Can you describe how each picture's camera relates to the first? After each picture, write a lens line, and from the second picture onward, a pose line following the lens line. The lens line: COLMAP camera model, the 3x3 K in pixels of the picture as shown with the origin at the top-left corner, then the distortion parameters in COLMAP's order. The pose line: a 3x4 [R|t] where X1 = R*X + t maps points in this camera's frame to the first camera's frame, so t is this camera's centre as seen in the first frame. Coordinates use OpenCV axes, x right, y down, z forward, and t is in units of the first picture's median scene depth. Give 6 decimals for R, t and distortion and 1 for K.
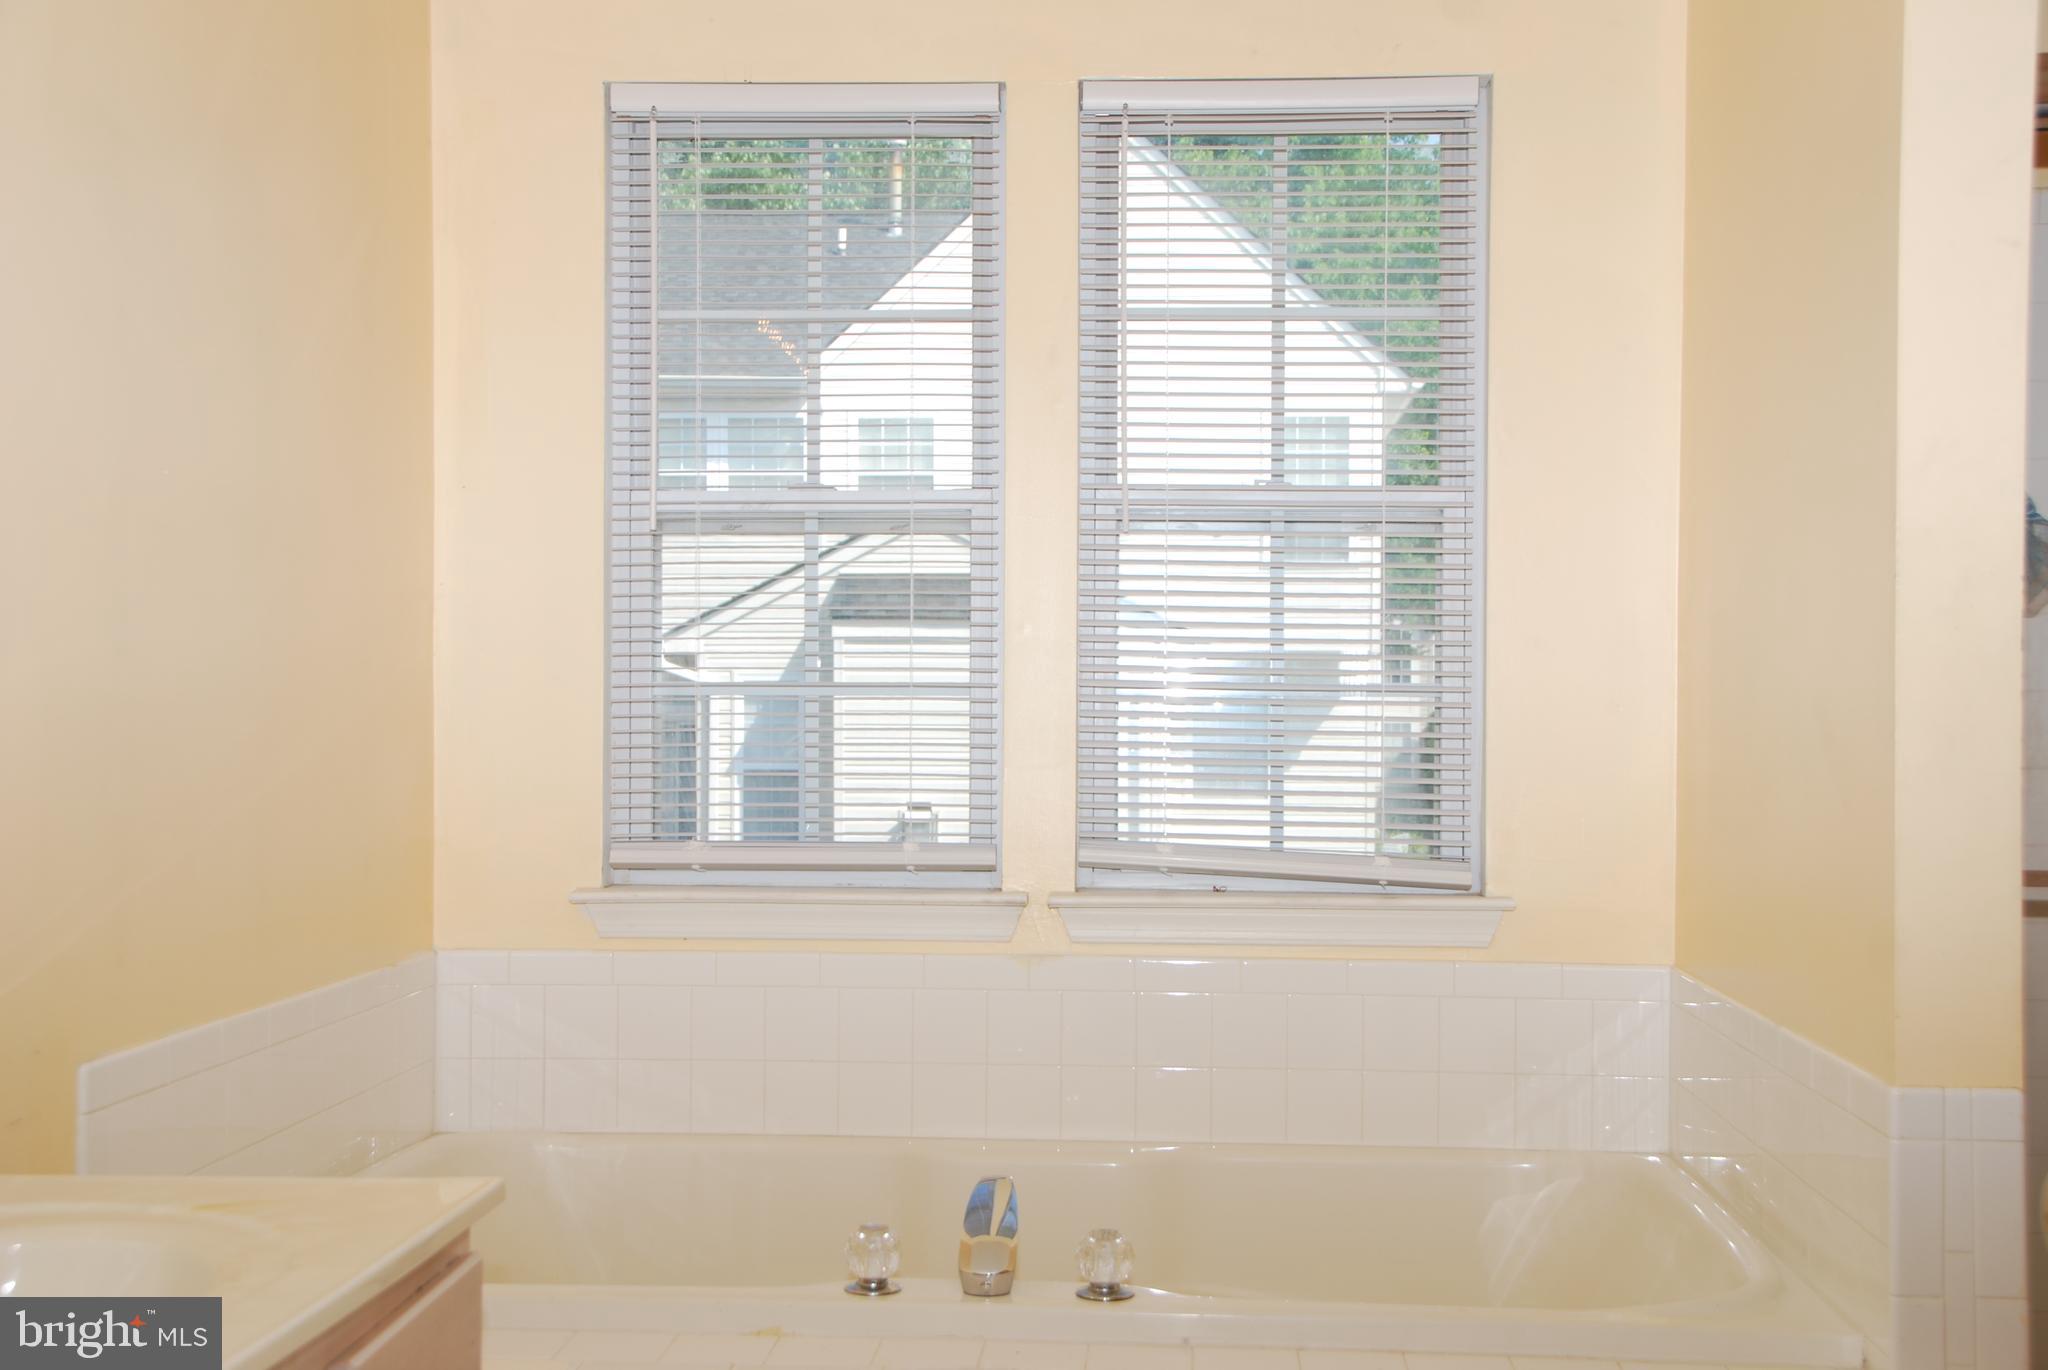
lens RADIAL K [[2584.8, 0, 1020.1], [0, 2584.8, 692.4], [0, 0, 1]] dist [0.015702, 0.000000]
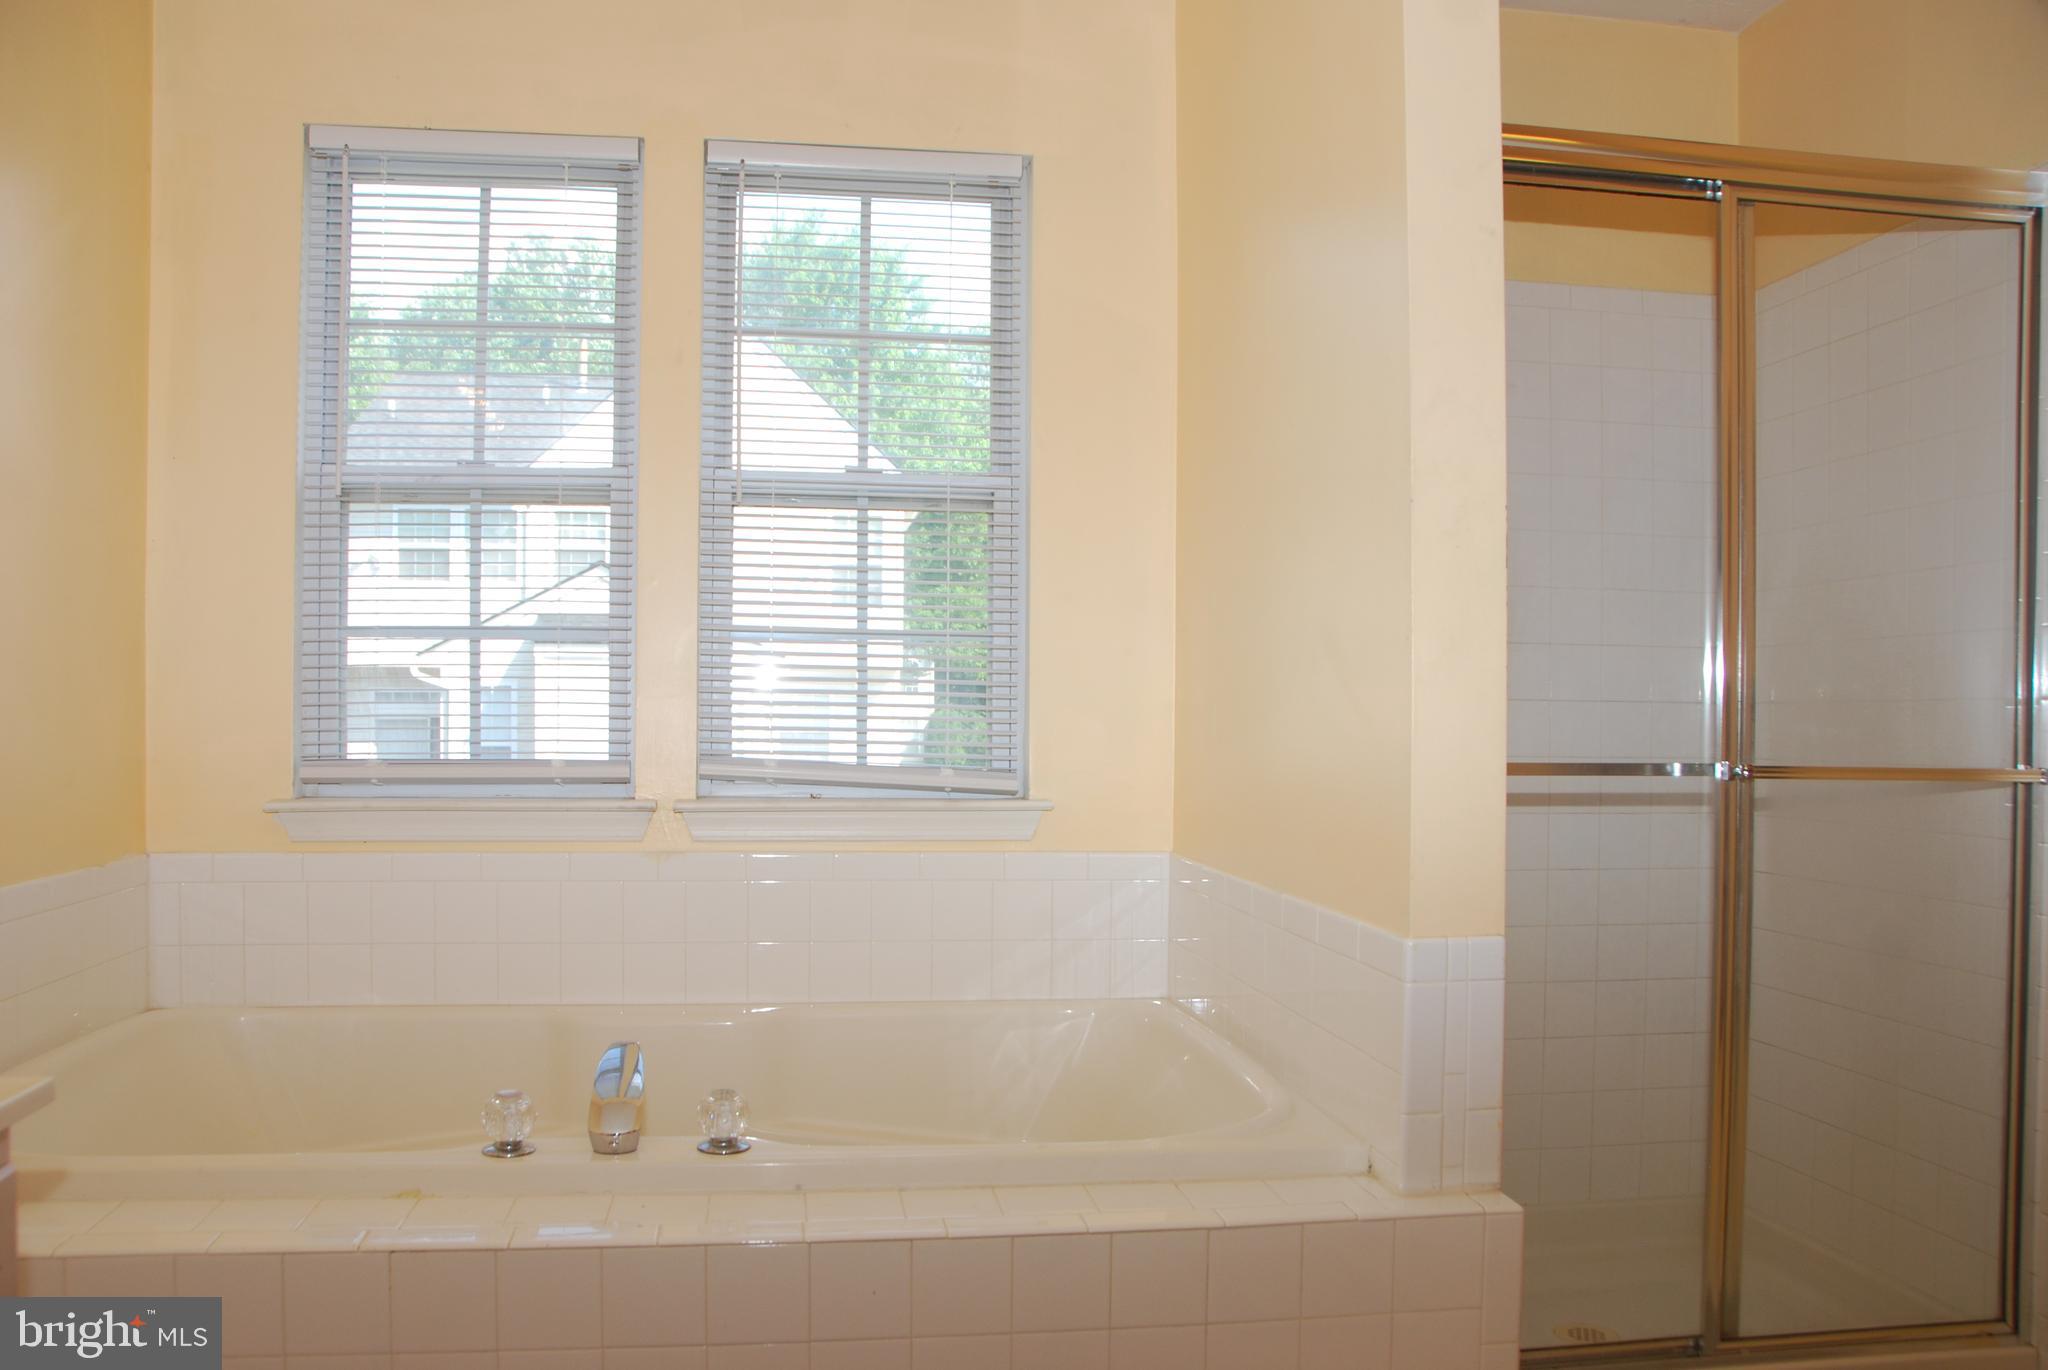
lens RADIAL K [[1614.3, 0, 990.7], [0, 1614.3, 699.1], [0, 0, 1]] dist [-0.129752, 0.097480]
pose [[0.980112, 0.001545, 0.198440, 0.006908], [-0.000397, 0.999983, -0.005828, 0.034511], [-0.198446, 0.005634, 0.980096, 0.234926]]
